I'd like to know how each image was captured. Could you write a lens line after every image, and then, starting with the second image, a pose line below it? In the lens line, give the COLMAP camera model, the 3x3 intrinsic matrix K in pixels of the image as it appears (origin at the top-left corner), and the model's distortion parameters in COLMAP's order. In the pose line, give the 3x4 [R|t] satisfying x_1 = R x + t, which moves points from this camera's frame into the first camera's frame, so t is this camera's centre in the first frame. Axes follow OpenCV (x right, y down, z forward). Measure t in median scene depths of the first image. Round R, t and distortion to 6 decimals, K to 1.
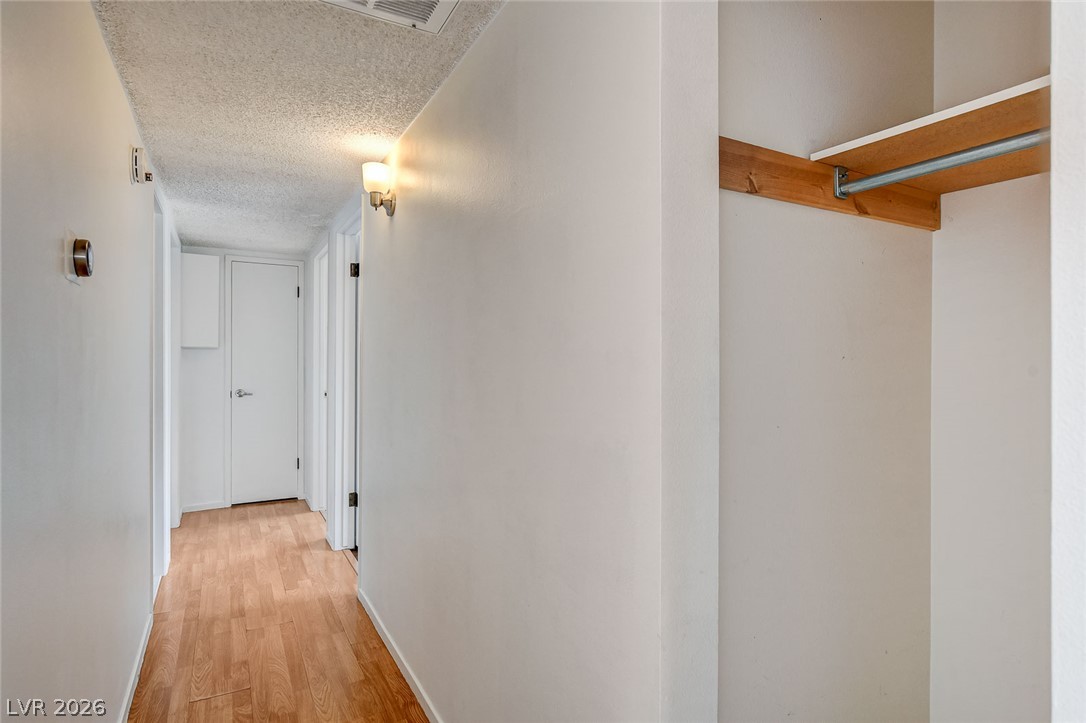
lens RADIAL K [[556.4, 0, 547.6], [0, 556.4, 360.8], [0, 0, 1]] dist [-0.016690, -0.000093]
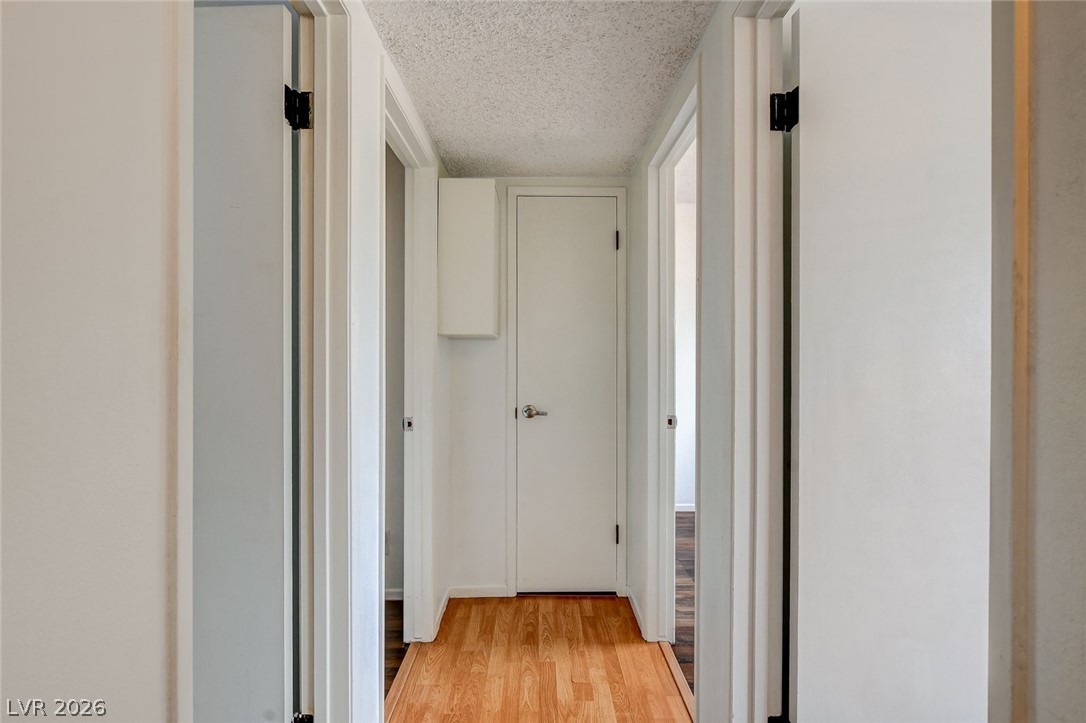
lens RADIAL K [[556.4, 0, 540.1], [0, 556.4, 359.7], [0, 0, 1]] dist [-0.016690, -0.000093]
pose [[0.866669, 0.000655, -0.498883, -0.253752], [0.000913, 0.999995, 0.002898, -0.000006], [0.498883, -0.002967, 0.866664, 0.502315]]
